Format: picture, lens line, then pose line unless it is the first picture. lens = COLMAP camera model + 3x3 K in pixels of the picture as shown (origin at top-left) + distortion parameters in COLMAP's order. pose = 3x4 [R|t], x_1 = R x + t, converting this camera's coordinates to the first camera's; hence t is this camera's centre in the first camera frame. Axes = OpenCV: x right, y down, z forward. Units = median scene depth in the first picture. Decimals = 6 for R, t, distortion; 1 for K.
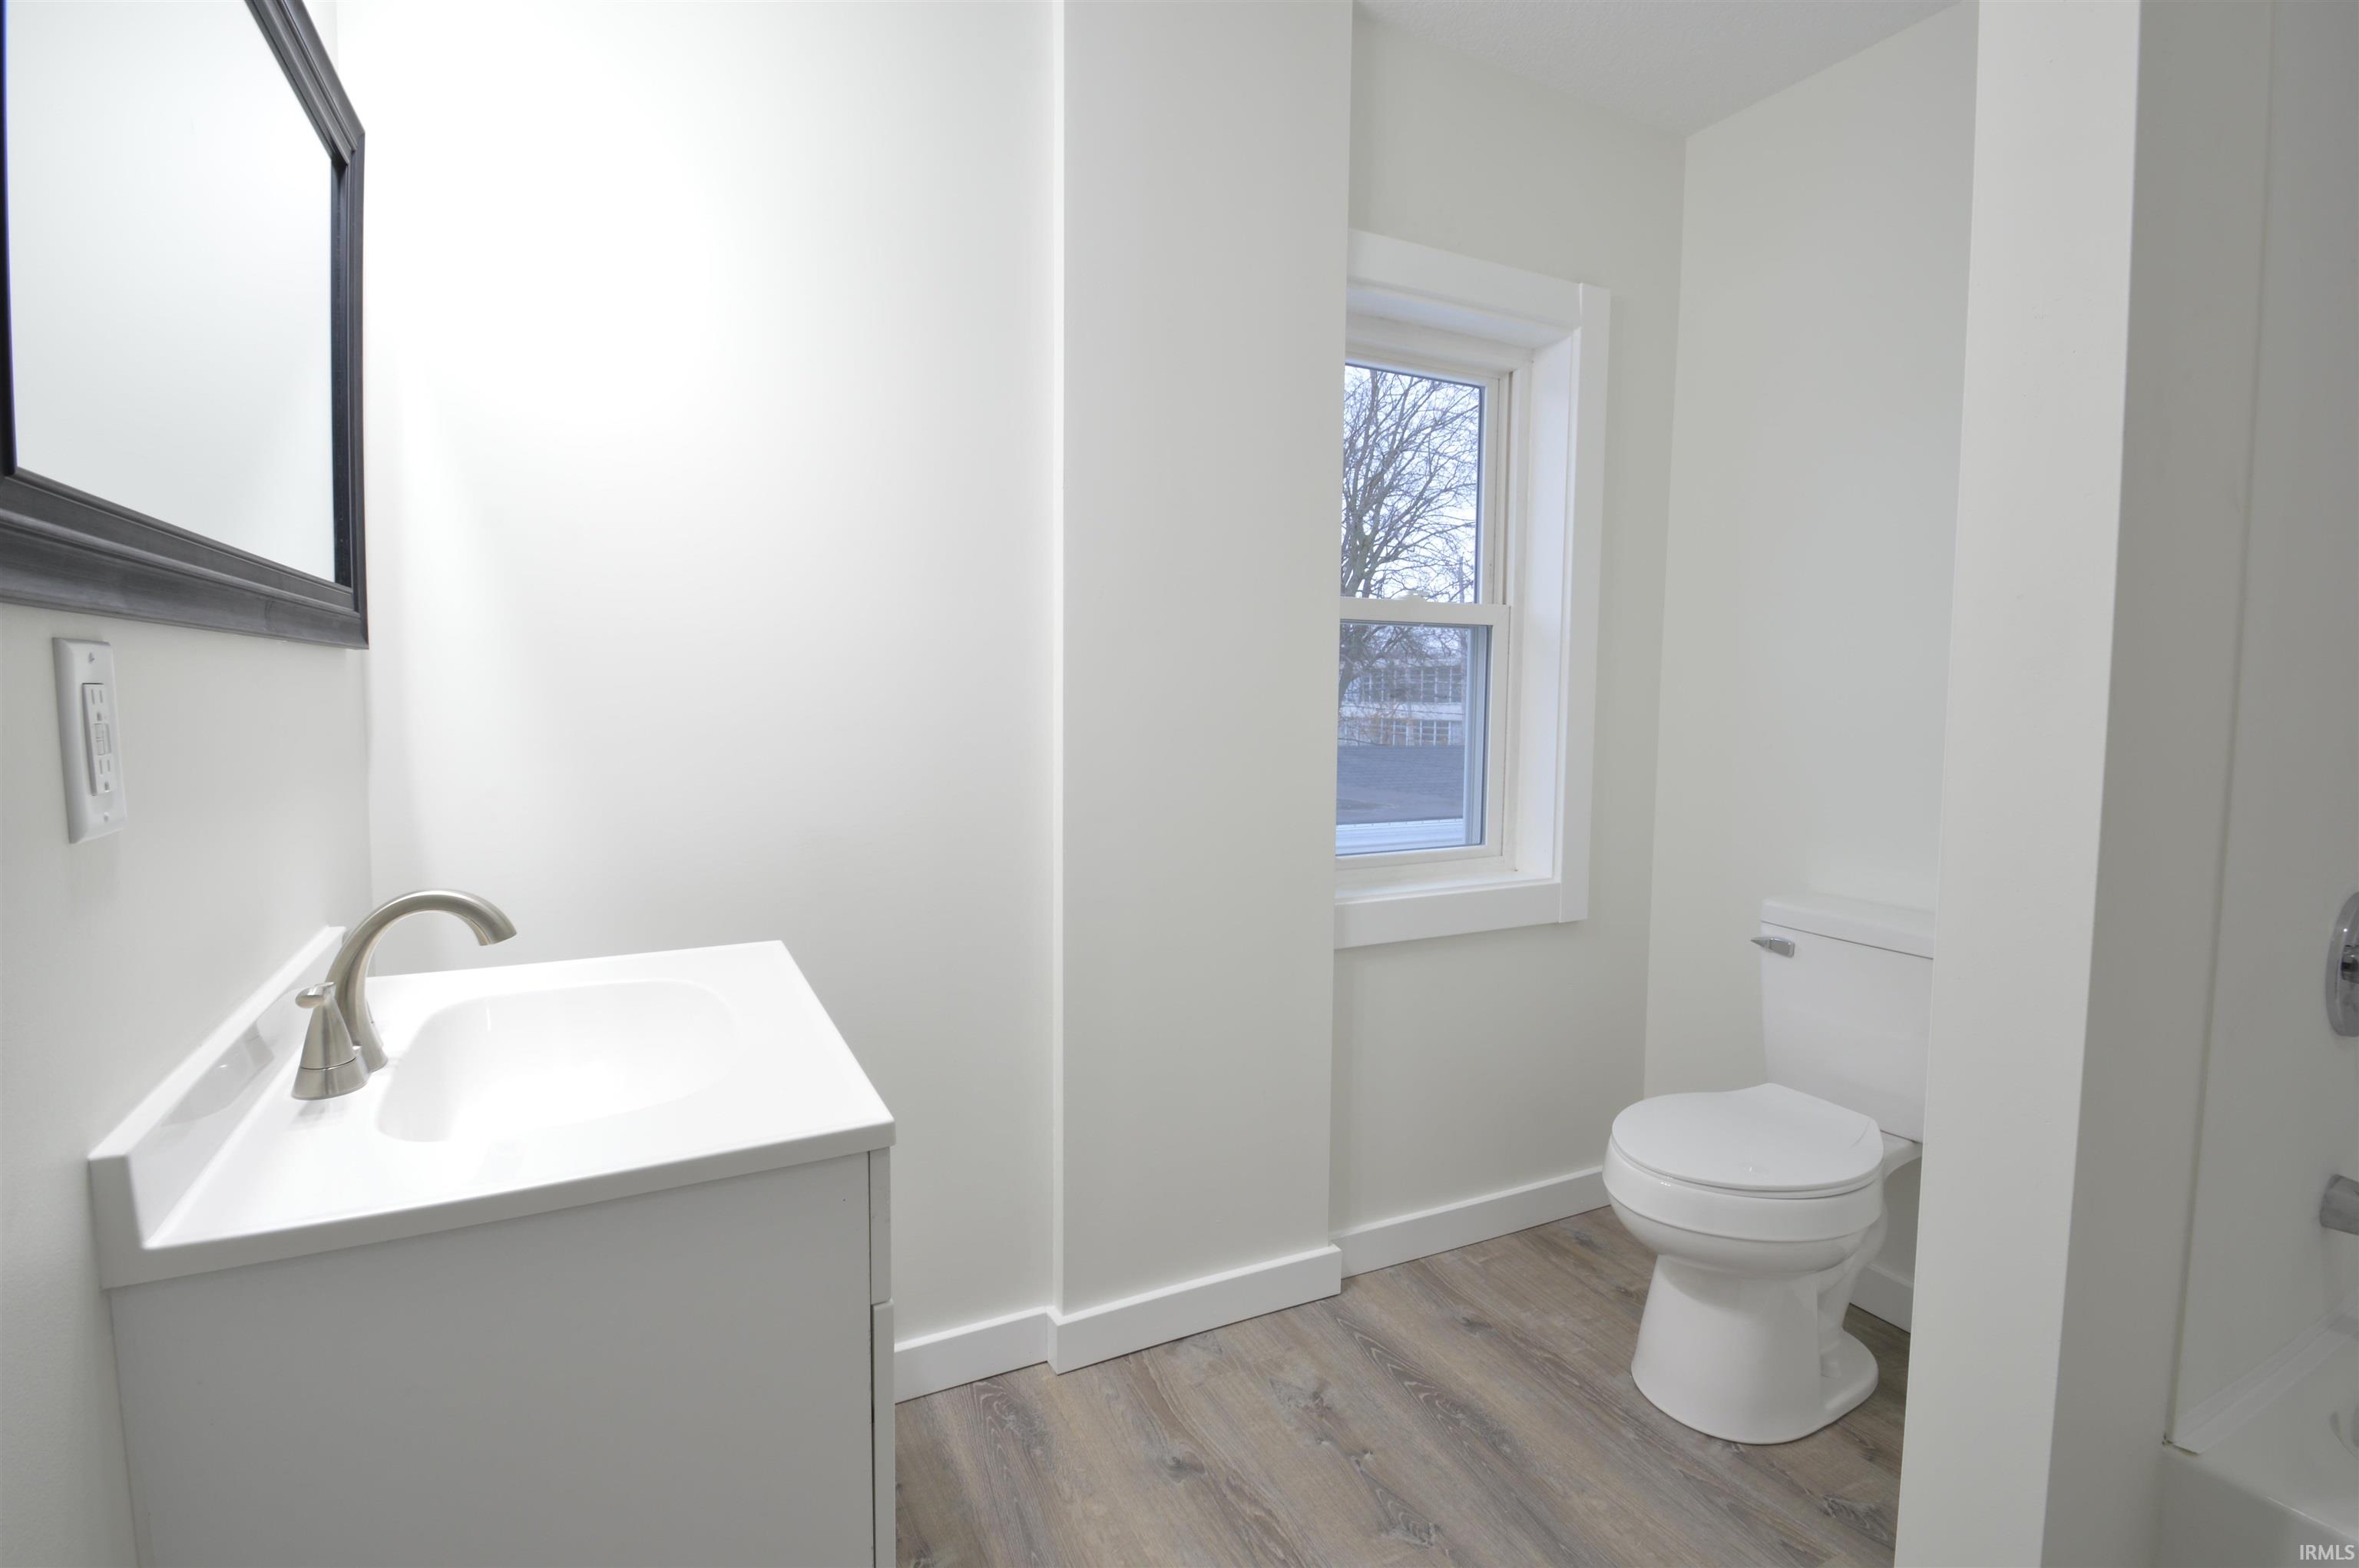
lens RADIAL K [[1055.4, 0, 1153.0], [0, 1055.4, 778.8], [0, 0, 1]] dist [0.019205, -0.019161]
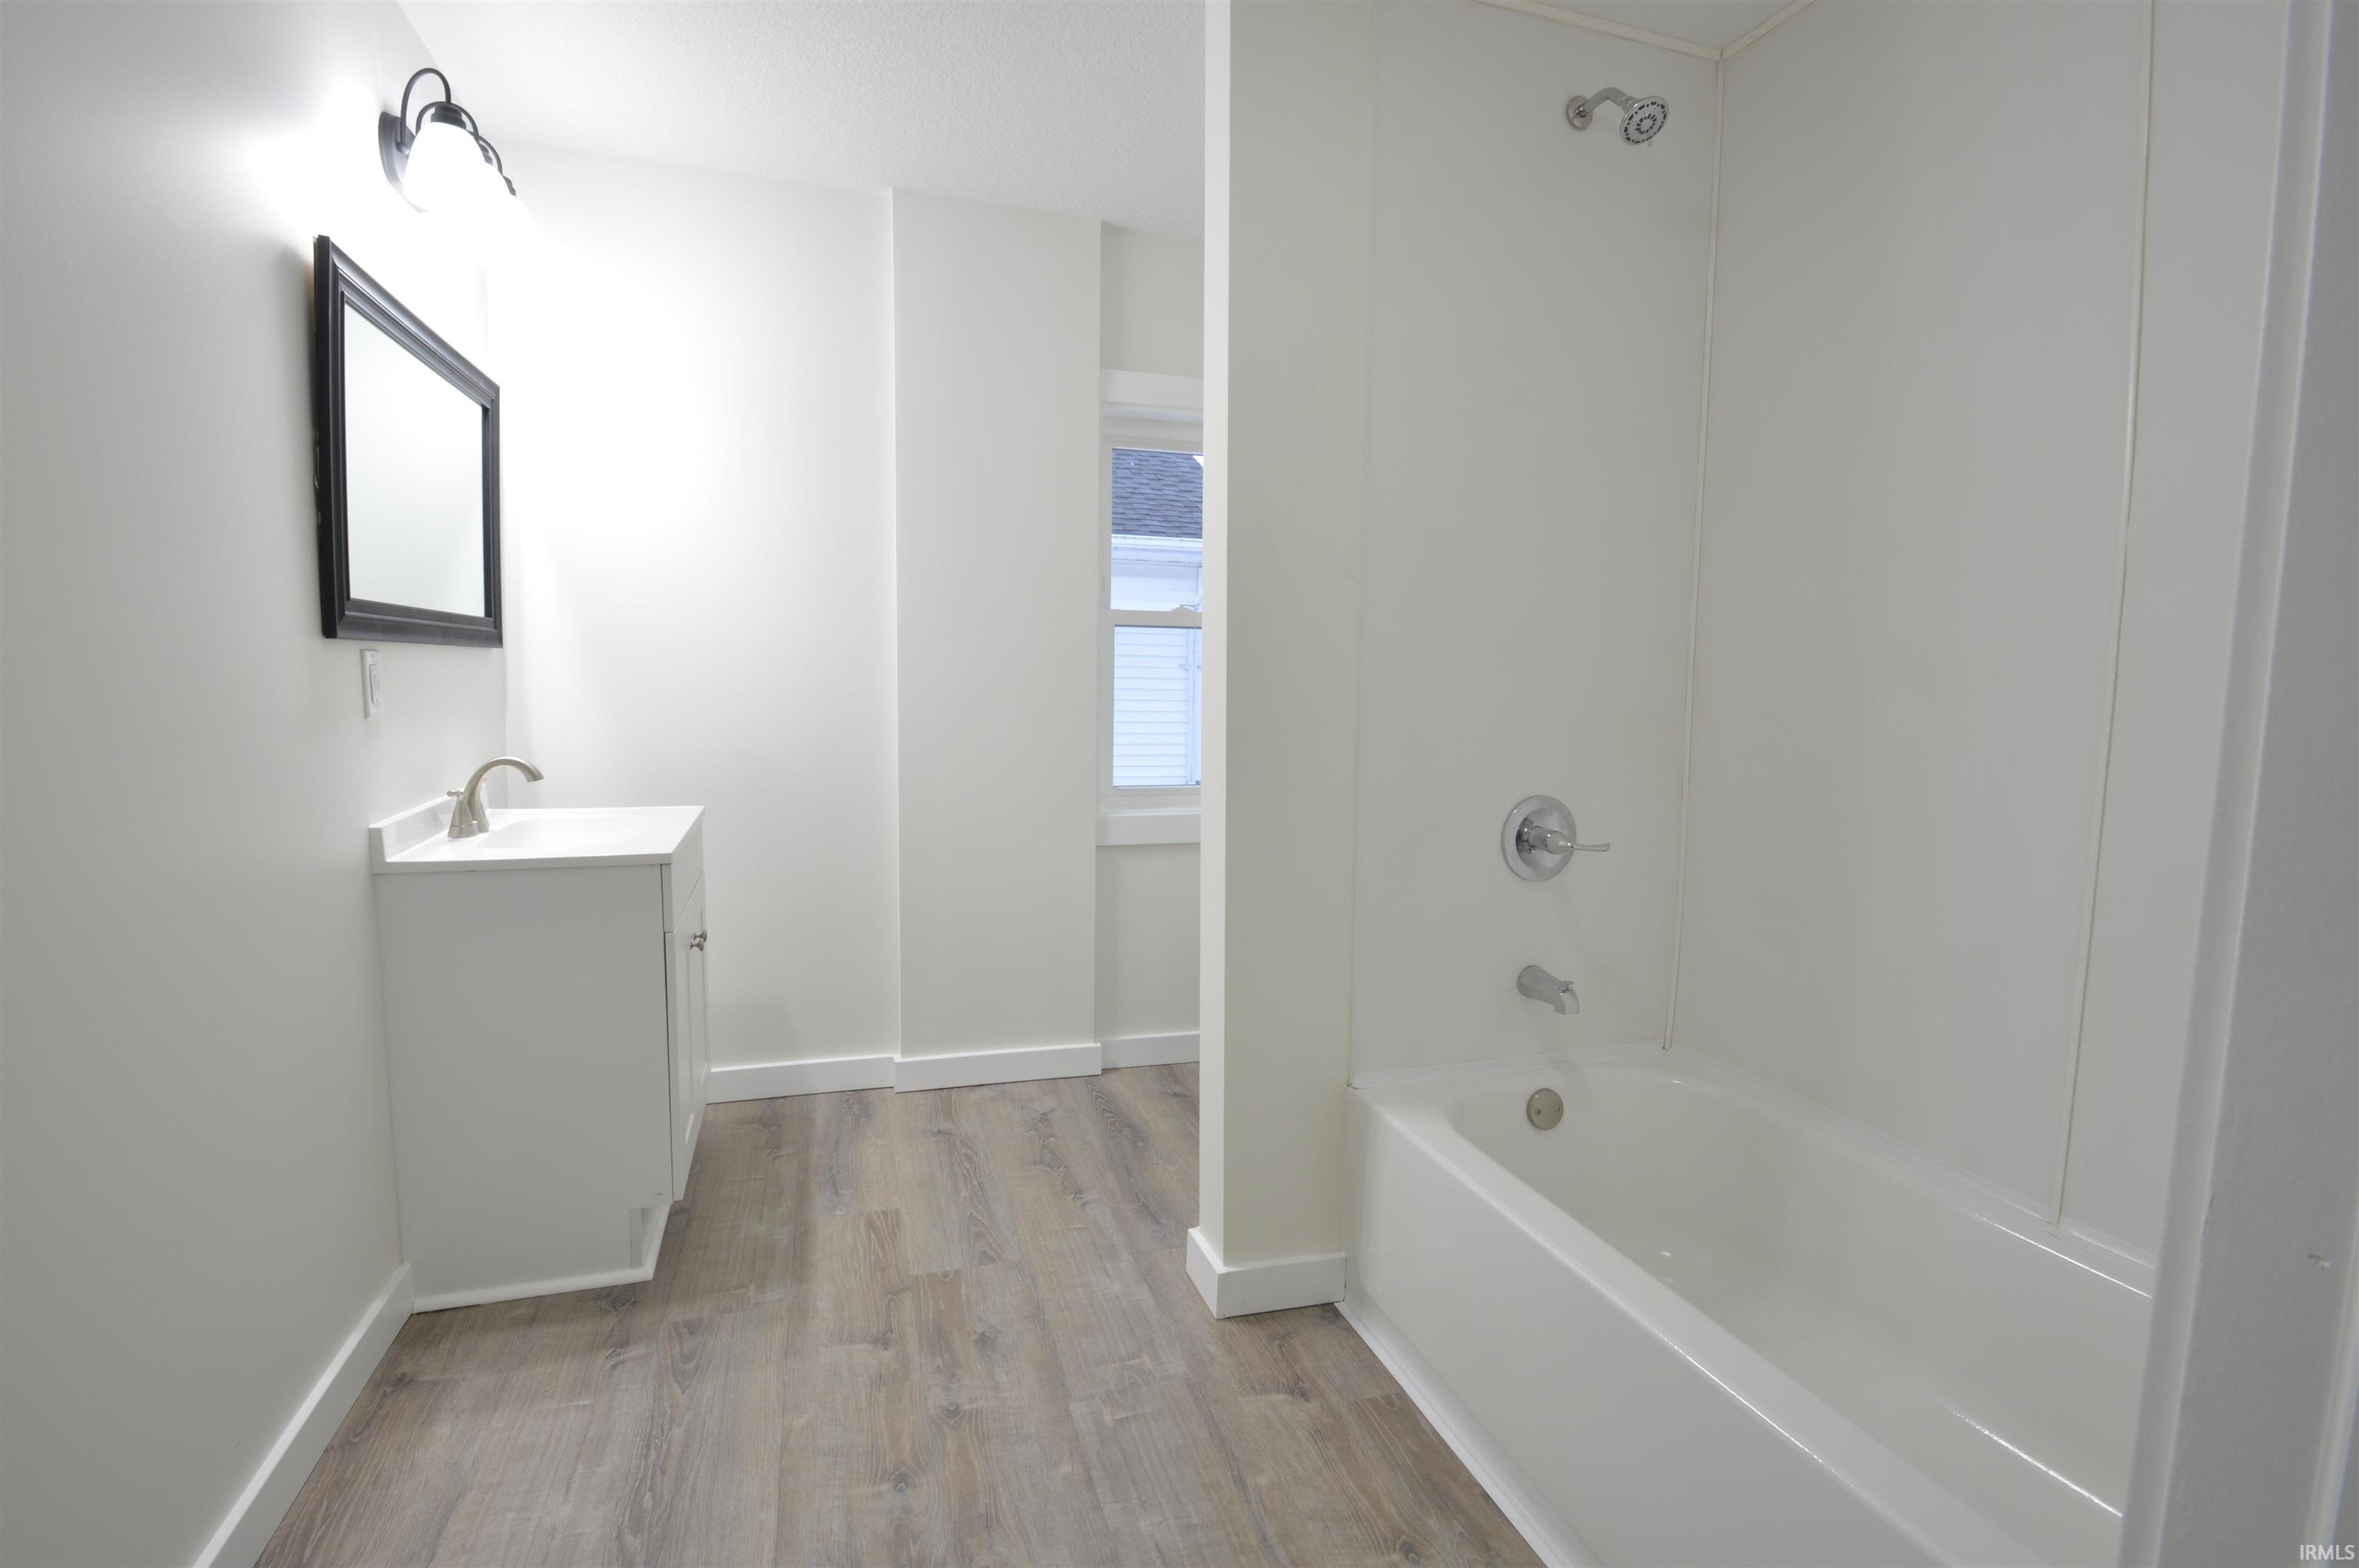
lens RADIAL K [[1068.2, 0, 1179.5], [0, 1068.2, 784.0], [0, 0, 1]] dist [-0.001747, -0.000208]
pose [[0.988051, 0.026277, -0.151870, 0.675012], [-0.023767, 0.999550, 0.018315, 0.053633], [0.152283, -0.014486, 0.988231, -0.644638]]
